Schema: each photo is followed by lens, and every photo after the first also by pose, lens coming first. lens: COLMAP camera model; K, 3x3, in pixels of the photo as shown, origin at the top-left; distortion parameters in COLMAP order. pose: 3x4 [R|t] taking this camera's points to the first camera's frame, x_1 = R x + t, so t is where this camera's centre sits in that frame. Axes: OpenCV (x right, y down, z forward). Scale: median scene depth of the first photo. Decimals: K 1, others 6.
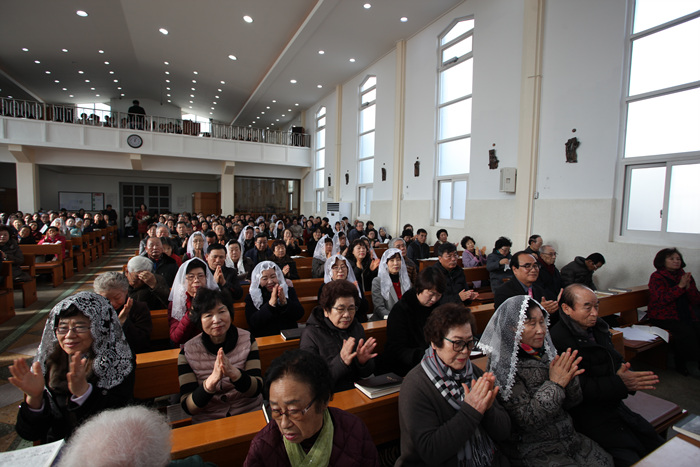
lens RADIAL K [[348.9, 0, 350.8], [0, 348.9, 230.7], [0, 0, 1]] dist [-0.062669, 0.020087]
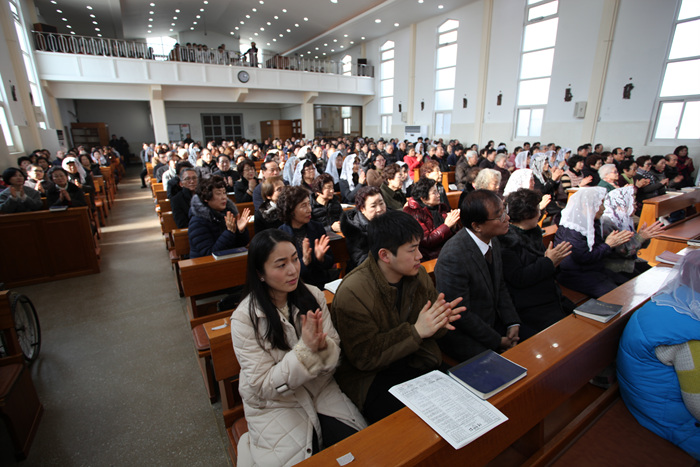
lens RADIAL K [[348.9, 0, 345.9], [0, 348.9, 236.6], [0, 0, 1]] dist [-0.062669, 0.020087]
pose [[0.996229, -0.055282, 0.066869, -0.684651], [0.038476, 0.972292, 0.230584, 0.021431], [-0.077764, -0.227141, 0.970752, -0.513071]]
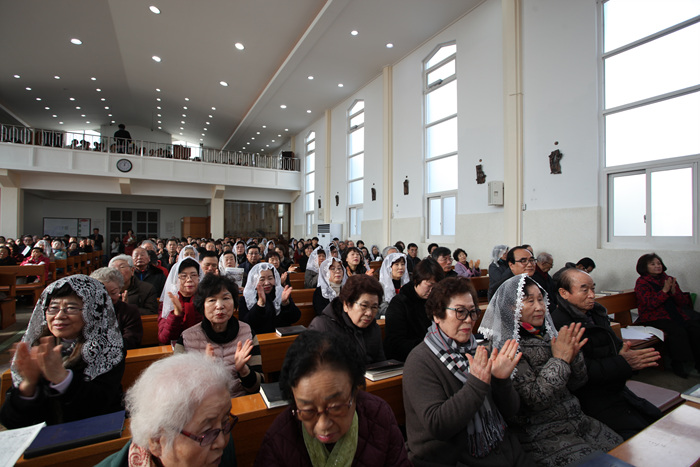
lens RADIAL K [[348.9, 0, 351.1], [0, 348.9, 228.7], [0, 0, 1]] dist [-0.062669, 0.020087]
pose [[0.999357, -0.016734, 0.031705, -0.006357], [0.019325, 0.996339, -0.083281, 0.030814], [-0.030195, 0.083841, 0.996022, 0.000308]]
